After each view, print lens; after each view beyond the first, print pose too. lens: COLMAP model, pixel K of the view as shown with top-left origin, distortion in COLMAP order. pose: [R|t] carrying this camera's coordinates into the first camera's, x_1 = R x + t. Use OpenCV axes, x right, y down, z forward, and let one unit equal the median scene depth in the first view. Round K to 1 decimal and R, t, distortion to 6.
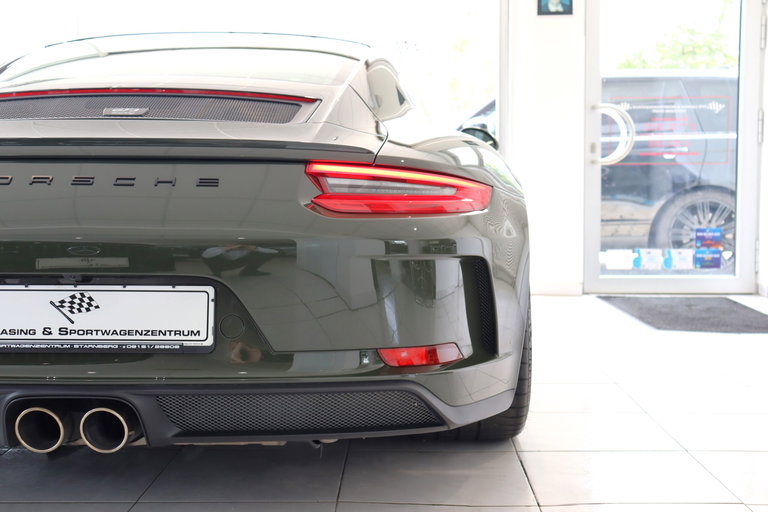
lens RADIAL K [[1057.1, 0, 386.2], [0, 1057.1, 253.8], [0, 0, 1]] dist [0.043840, 0.000000]
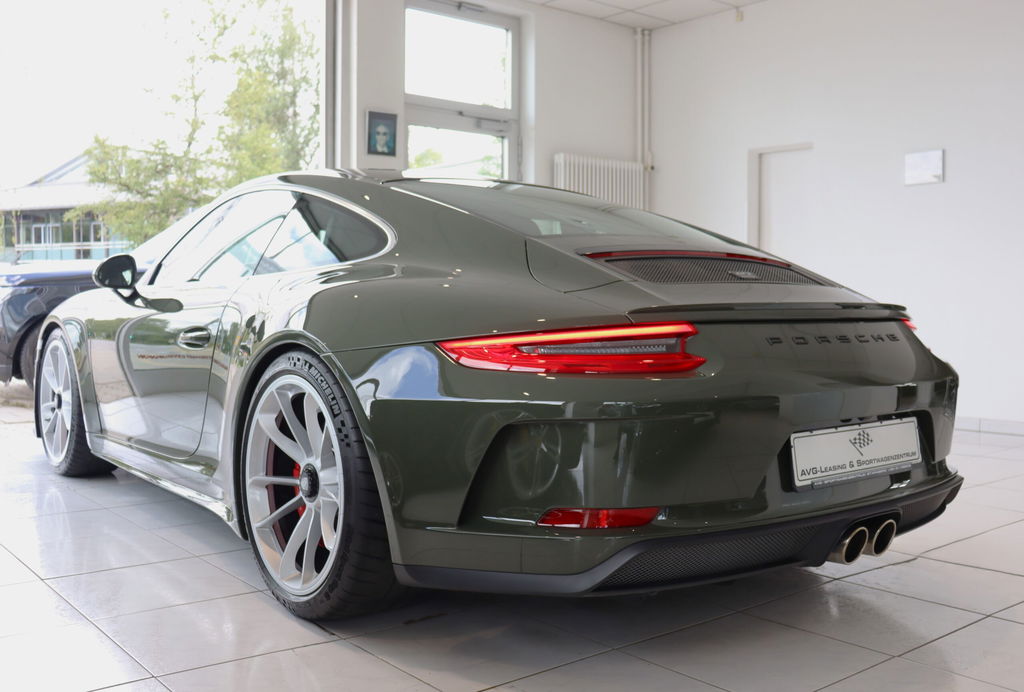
lens RADIAL K [[1019.8, 0, 513.4], [0, 1019.8, 347.4], [0, 0, 1]] dist [-0.078958, 0.000000]
pose [[0.754955, -0.029936, 0.655093, -1.356434], [0.036609, 0.999324, 0.003476, -0.078155], [-0.654753, 0.021358, 0.755541, 0.379993]]
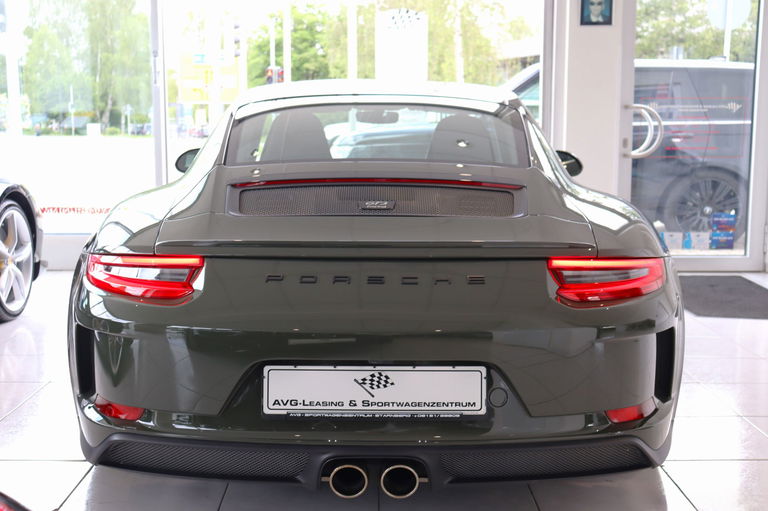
lens RADIAL K [[984.6, 0, 381.1], [0, 984.6, 257.3], [0, 0, 1]] dist [-0.004208, 0.000000]
pose [[0.999410, -0.002925, 0.034211, -0.324443], [0.000370, 0.997223, 0.074472, -0.183197], [-0.034334, -0.074415, 0.996636, -0.137571]]
